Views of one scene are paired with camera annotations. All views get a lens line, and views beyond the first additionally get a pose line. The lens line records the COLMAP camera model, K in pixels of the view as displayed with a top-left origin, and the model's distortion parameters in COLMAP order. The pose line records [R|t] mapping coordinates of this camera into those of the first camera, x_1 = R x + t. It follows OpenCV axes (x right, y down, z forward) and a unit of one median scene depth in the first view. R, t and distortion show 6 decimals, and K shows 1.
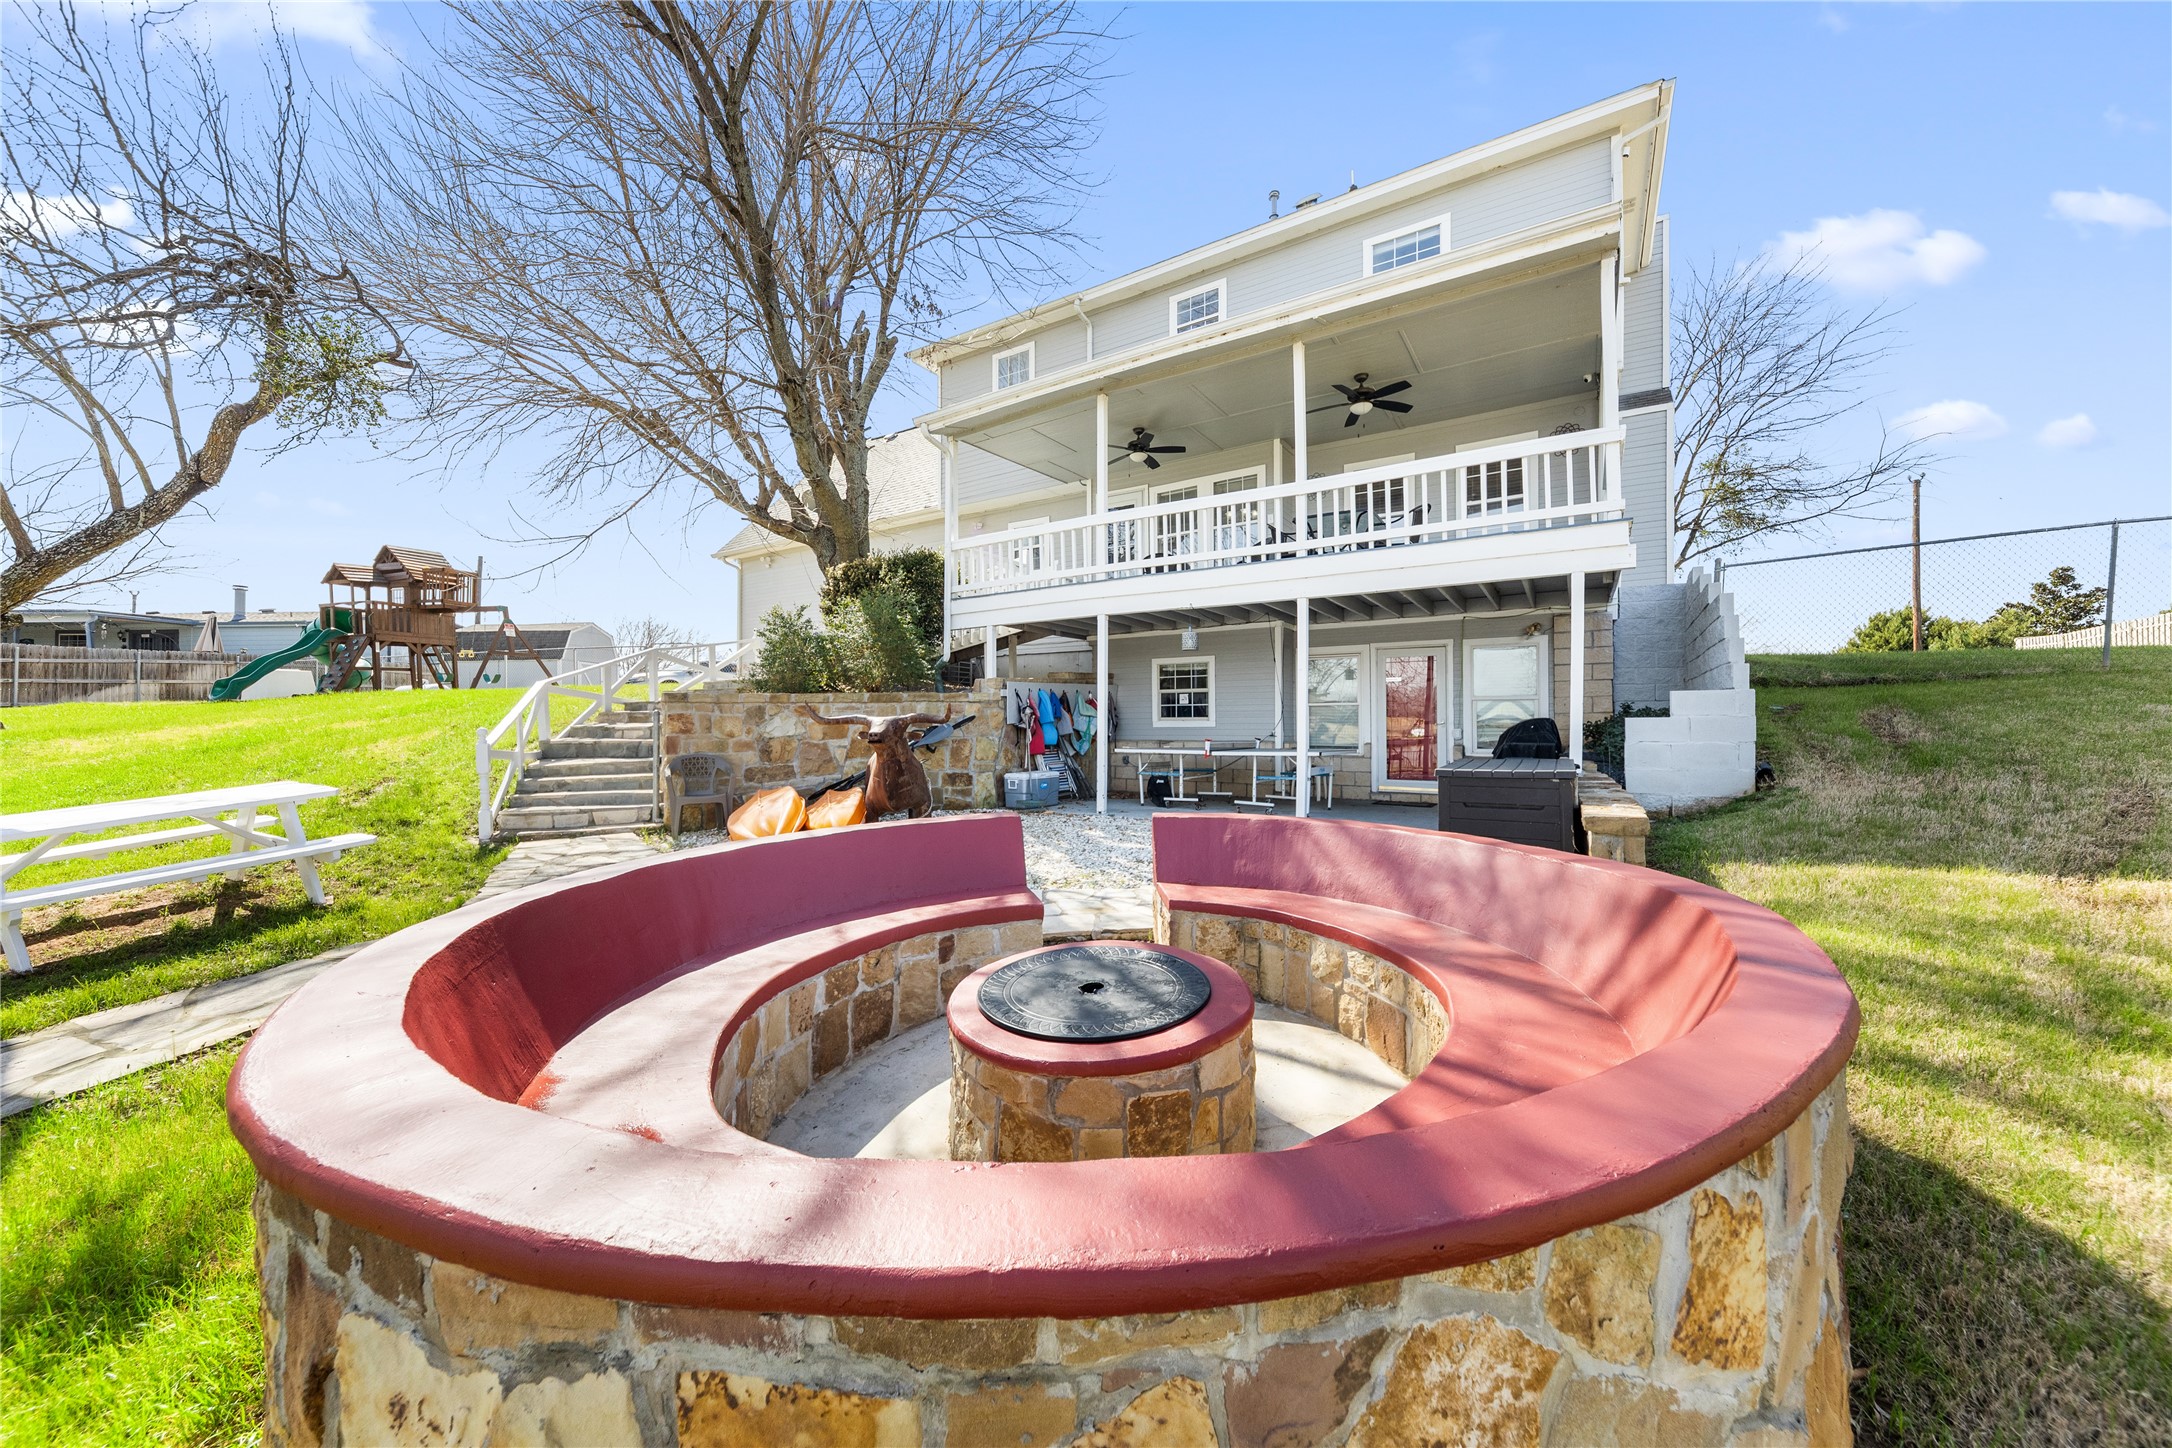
lens RADIAL K [[763.3, 0, 1086.0], [0, 763.3, 724.0], [0, 0, 1]] dist [0.011604, -0.000073]
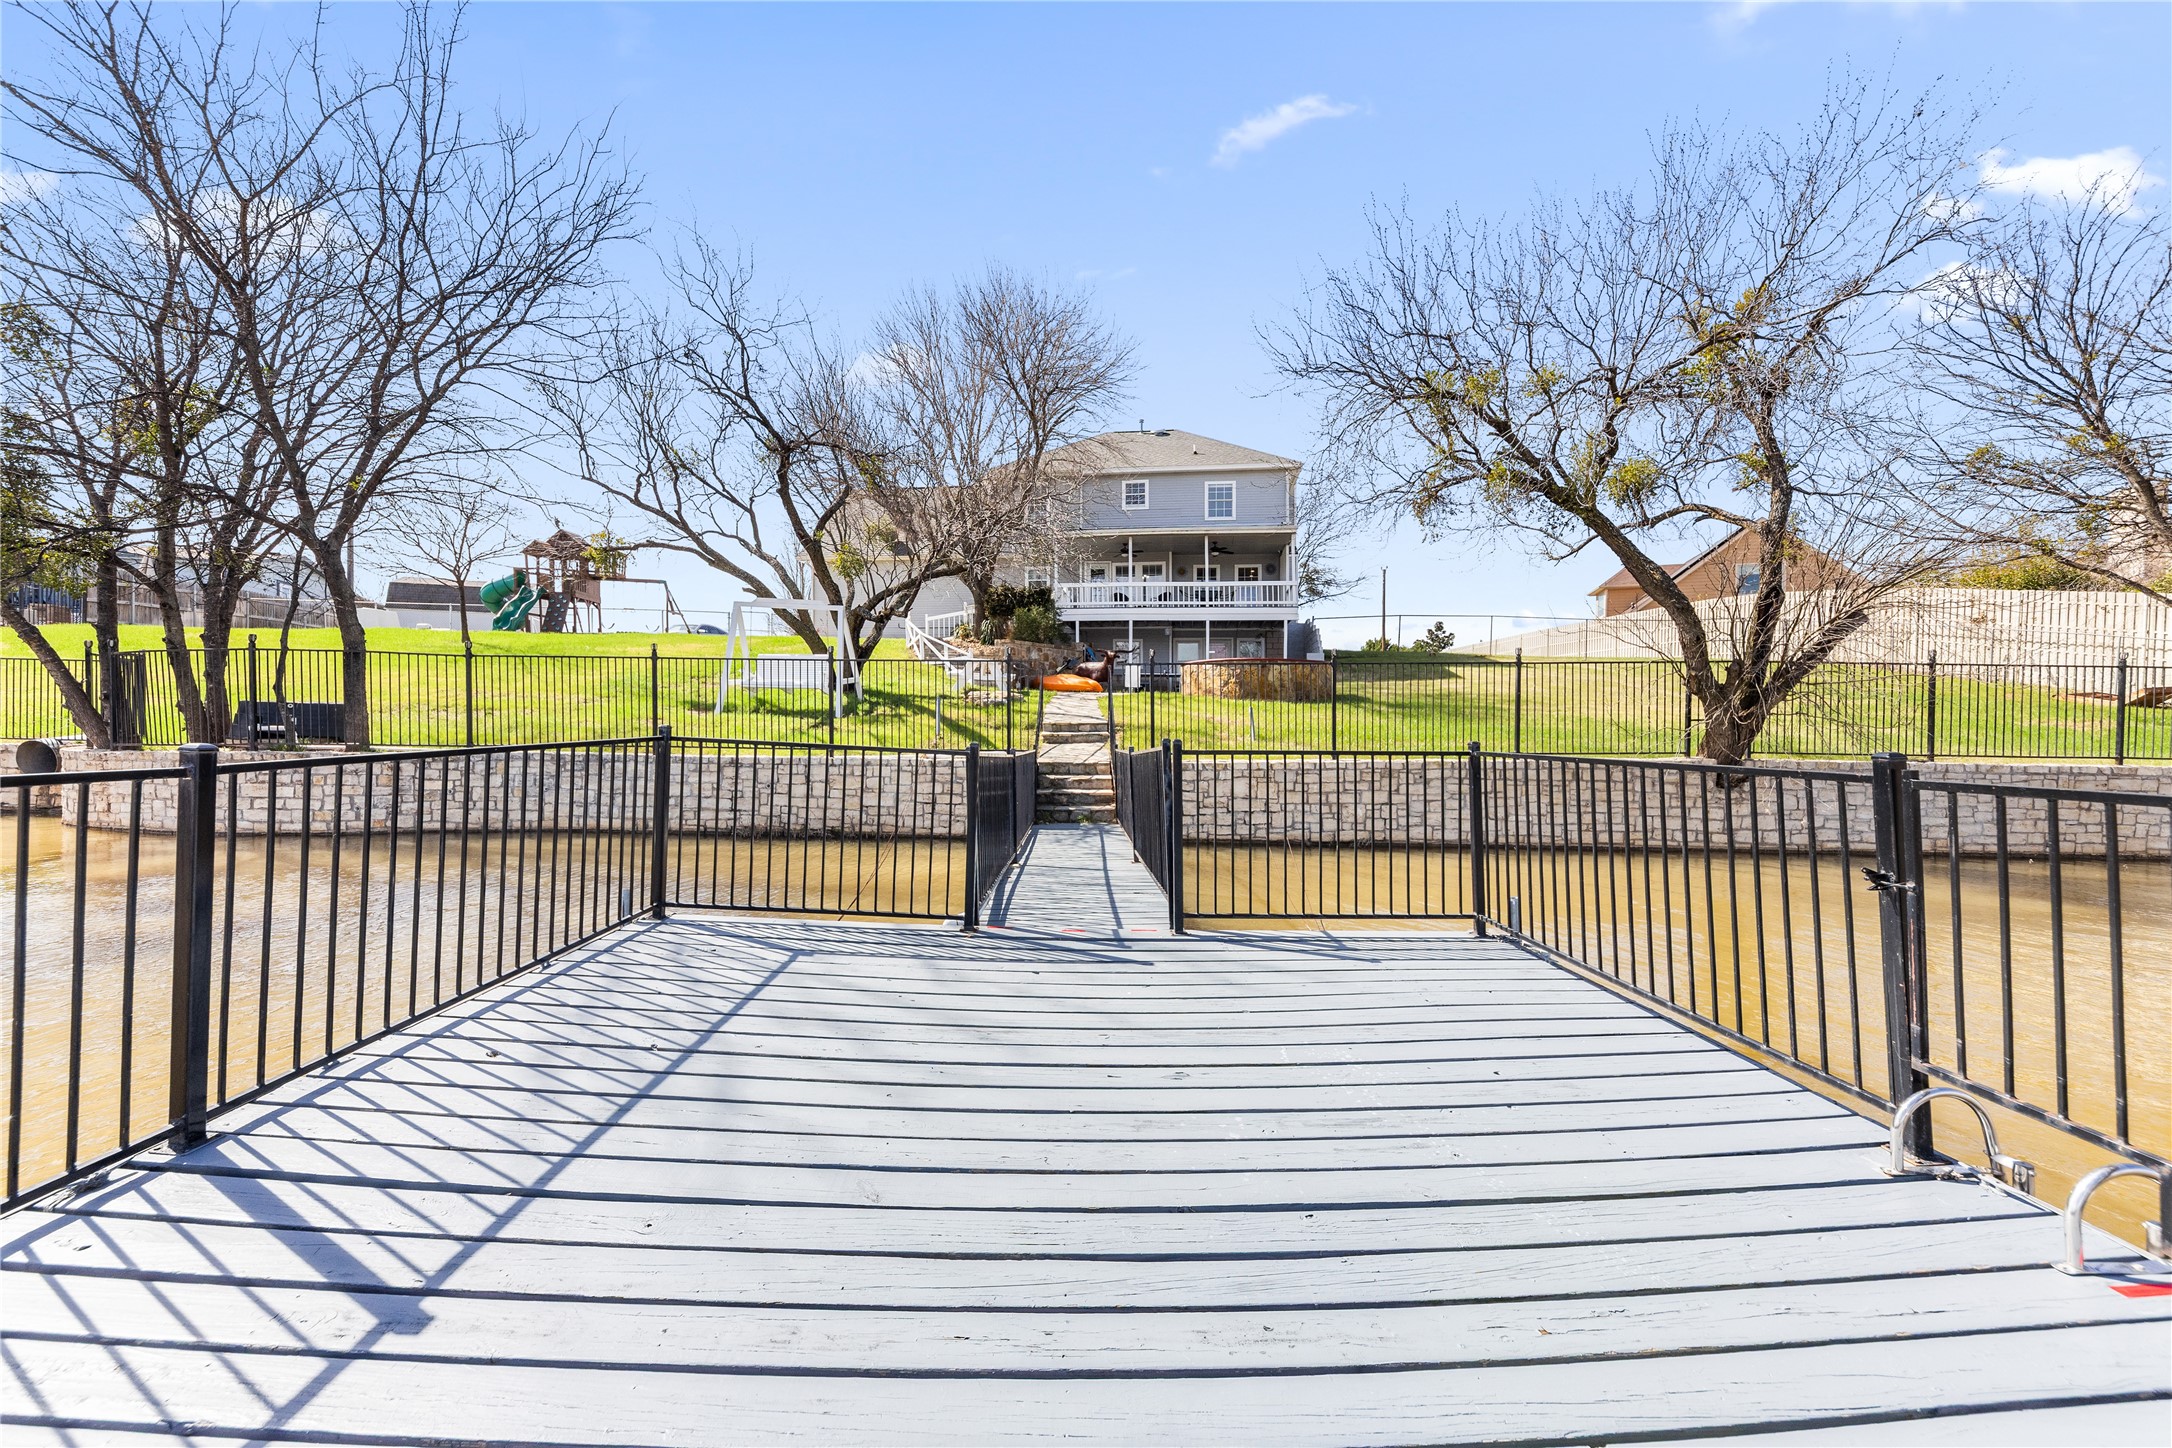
lens RADIAL K [[763.3, 0, 1086.0], [0, 763.3, 724.0], [0, 0, 1]] dist [0.011604, -0.000073]
pose [[0.909139, 0.010658, 0.416355, -1.365333], [-0.013632, 0.999898, 0.004170, 0.235371], [-0.416269, -0.009467, 0.909192, -1.518137]]
